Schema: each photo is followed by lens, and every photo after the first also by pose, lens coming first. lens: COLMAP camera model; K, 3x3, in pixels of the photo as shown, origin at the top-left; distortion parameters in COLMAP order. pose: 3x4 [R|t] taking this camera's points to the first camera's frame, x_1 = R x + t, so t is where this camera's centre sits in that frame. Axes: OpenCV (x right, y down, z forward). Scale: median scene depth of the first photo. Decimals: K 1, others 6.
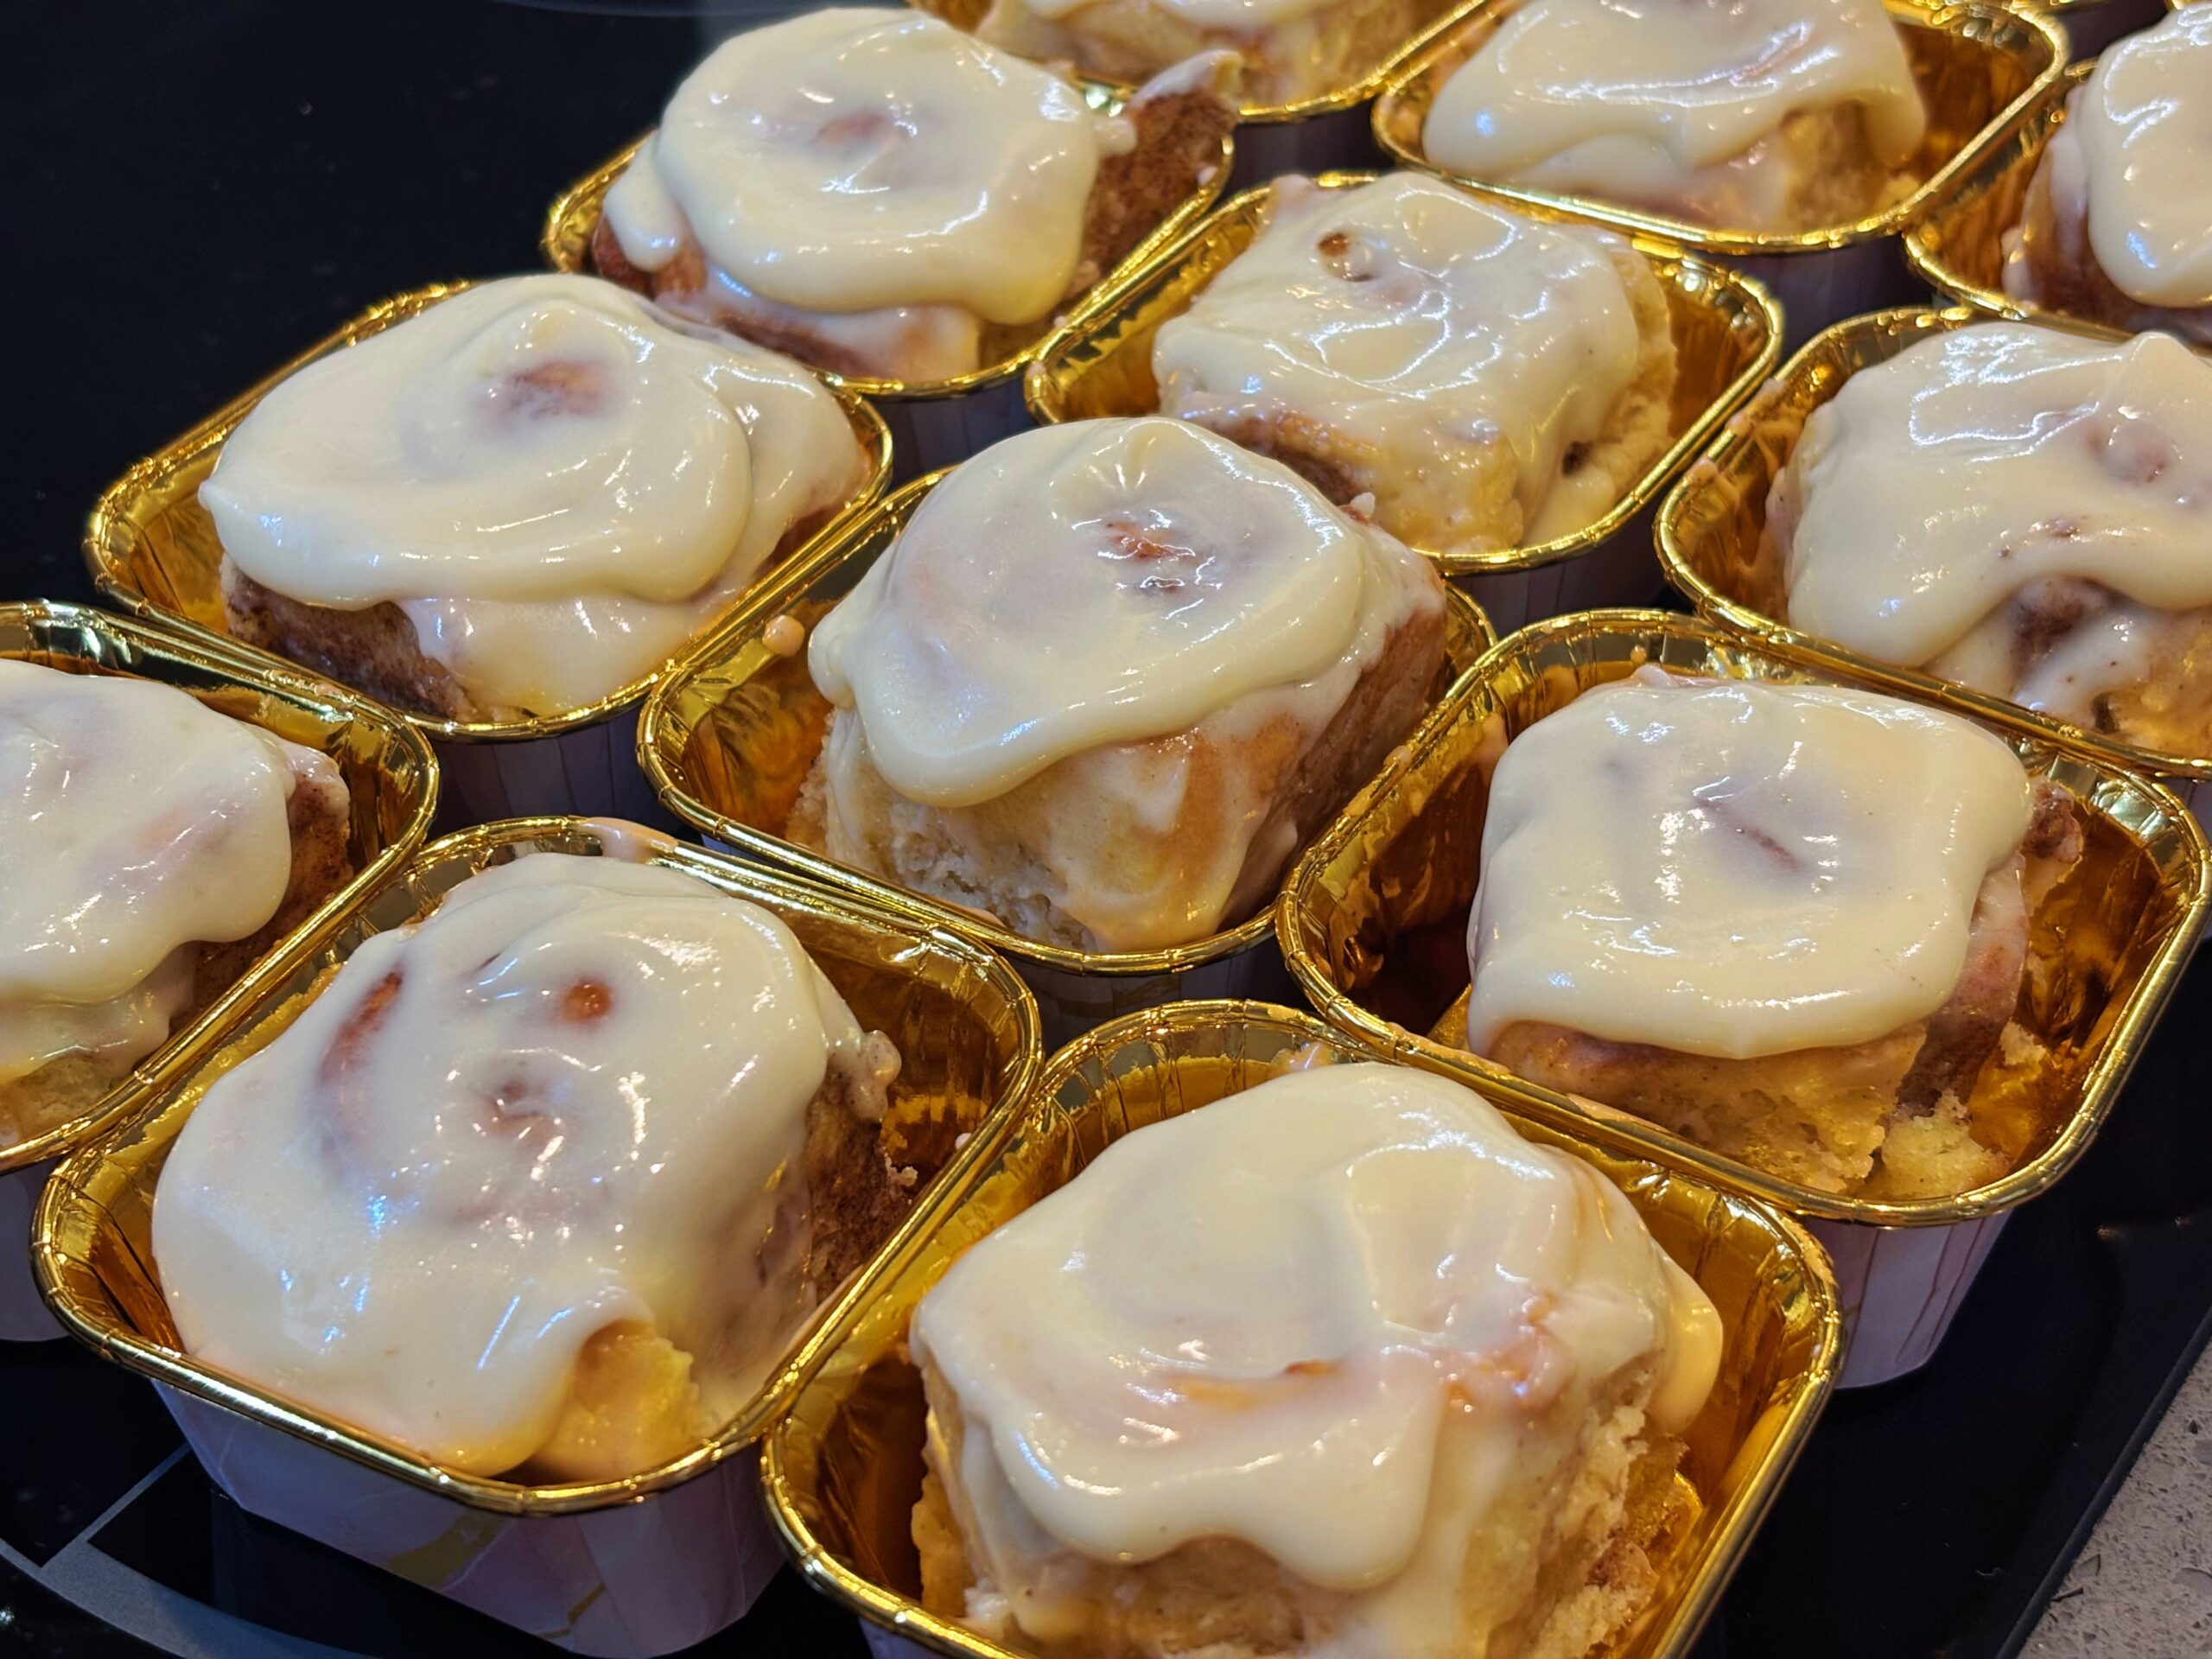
lens RADIAL K [[3442.1, 0, 1106.0], [0, 3442.1, 829.5], [0, 0, 1]] dist [0.260037, -1.164695]
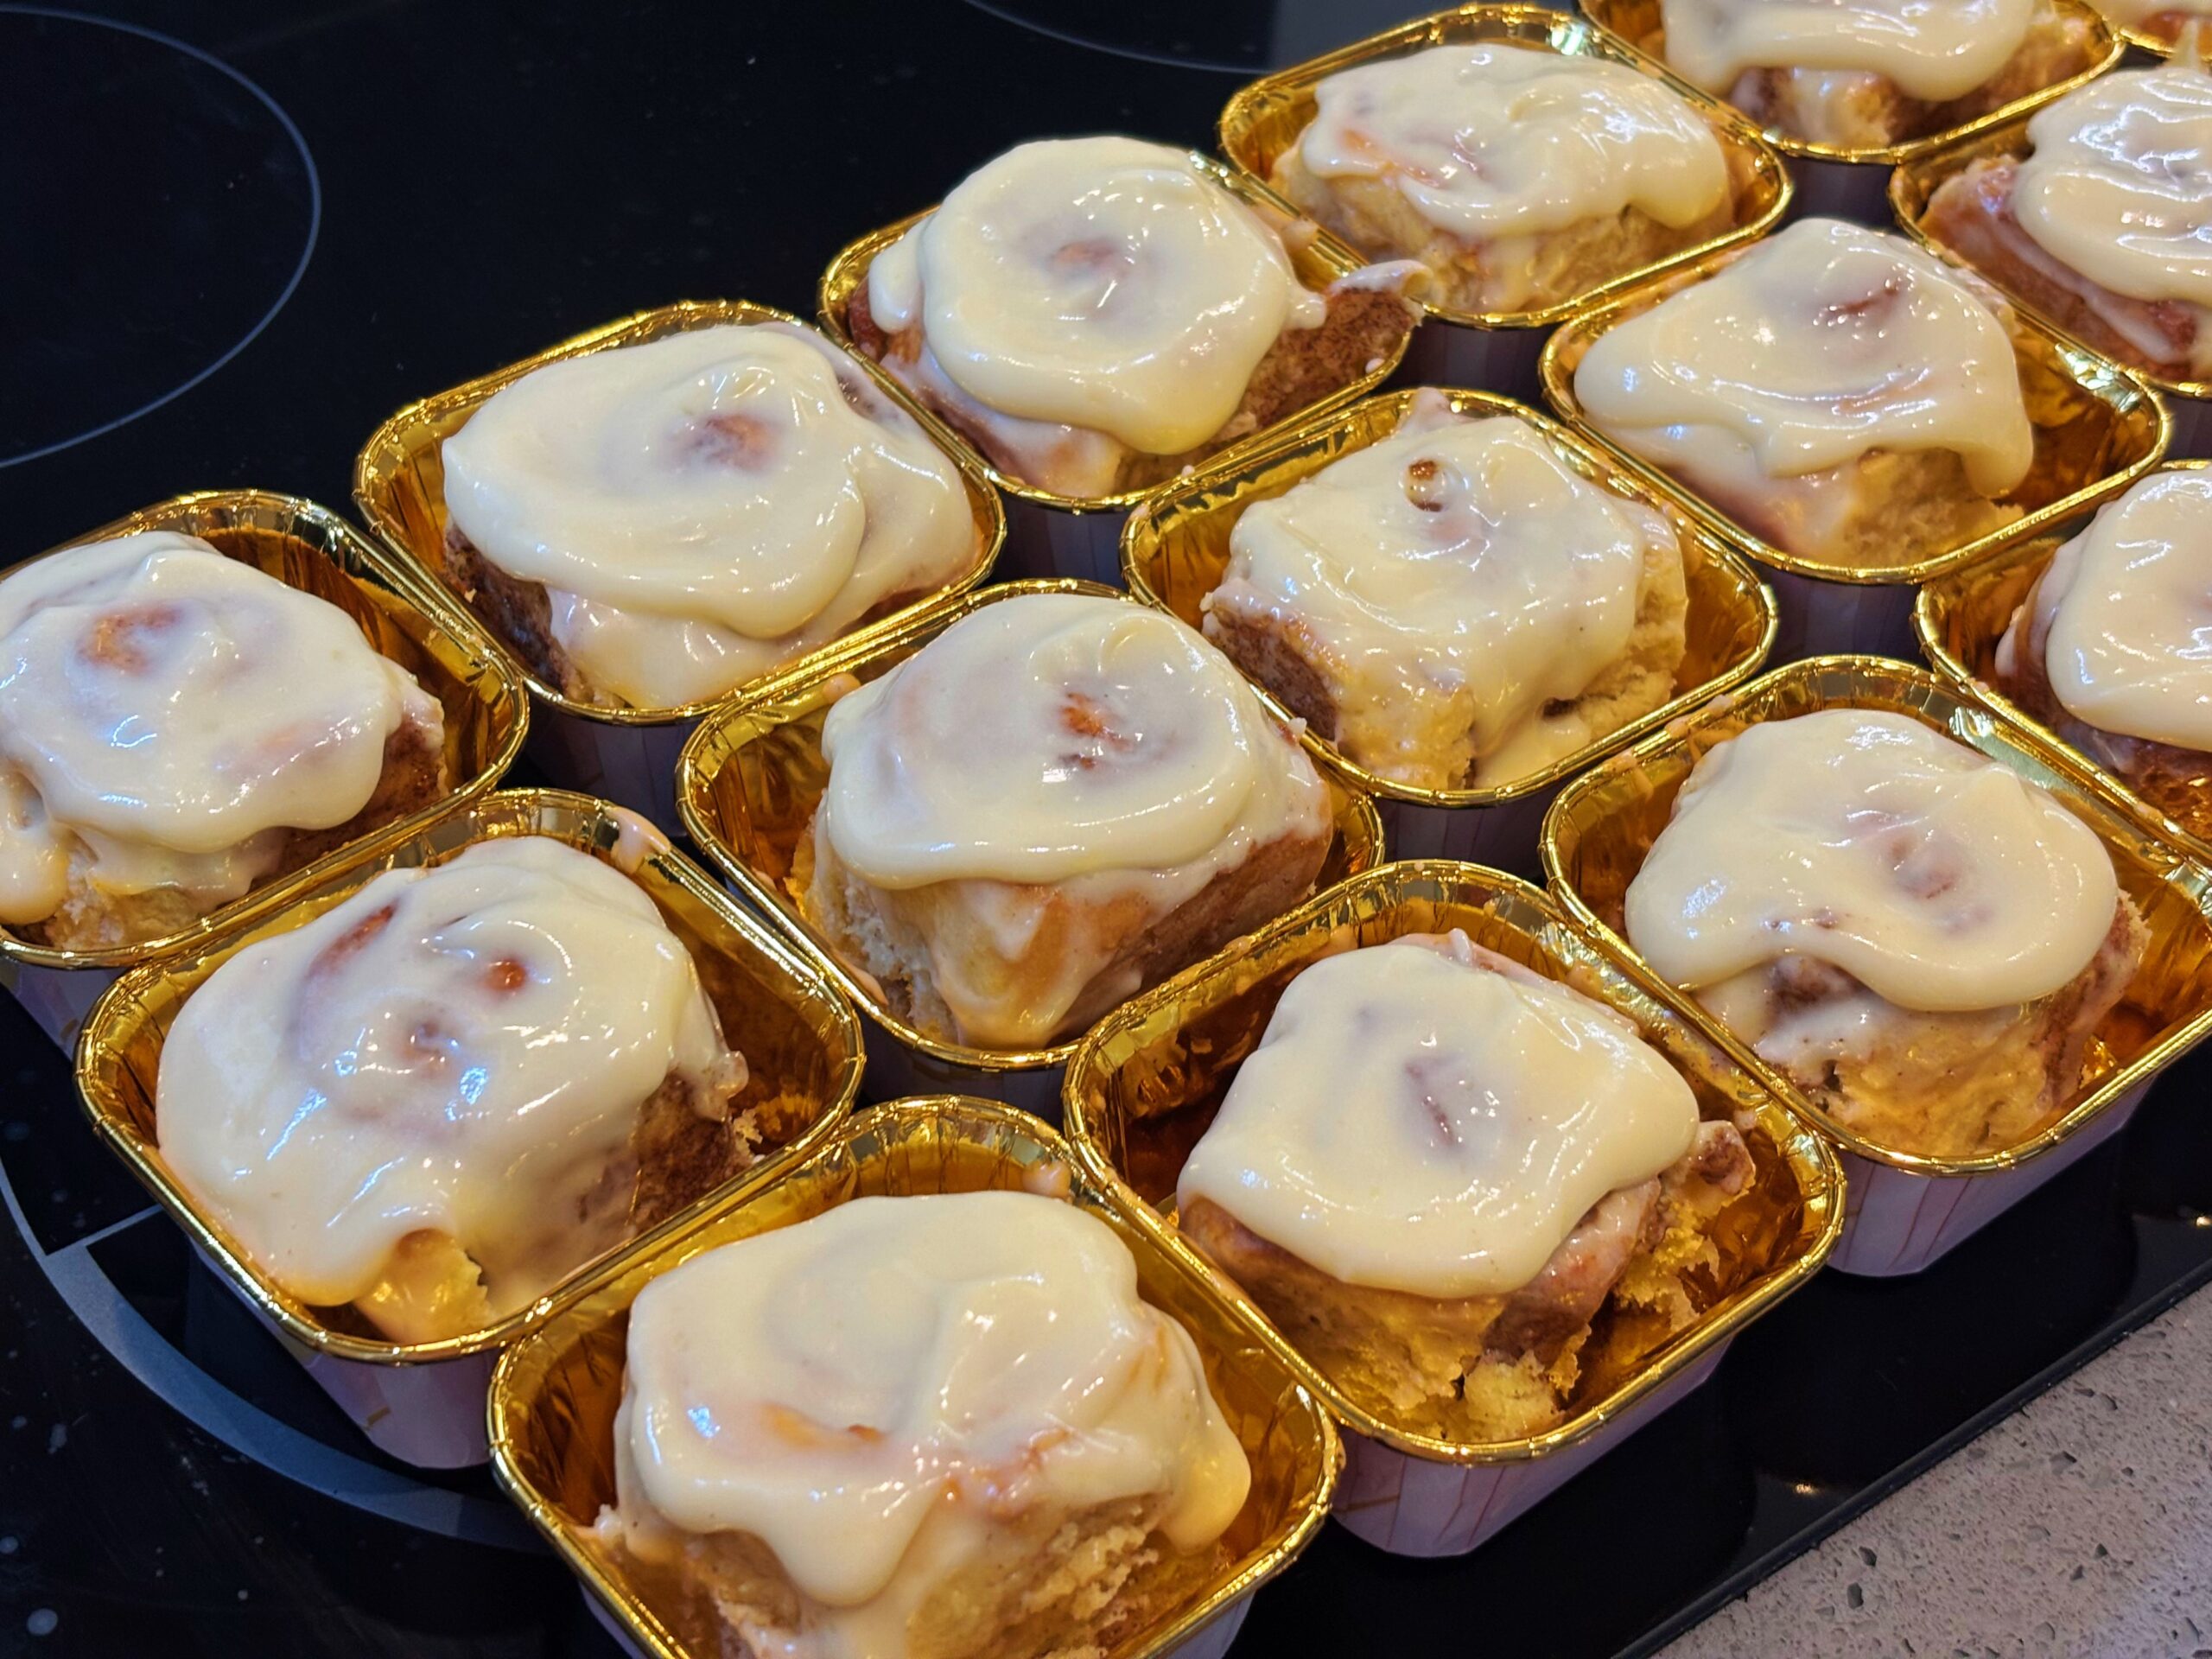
lens RADIAL K [[3442.1, 0, 1106.0], [0, 3442.1, 829.5], [0, 0, 1]] dist [0.260037, -1.164695]
pose [[0.945704, 0.279227, -0.166360, 0.229459], [-0.265611, 0.958923, 0.099586, -0.167342], [0.187334, -0.049991, 0.981023, -0.200432]]
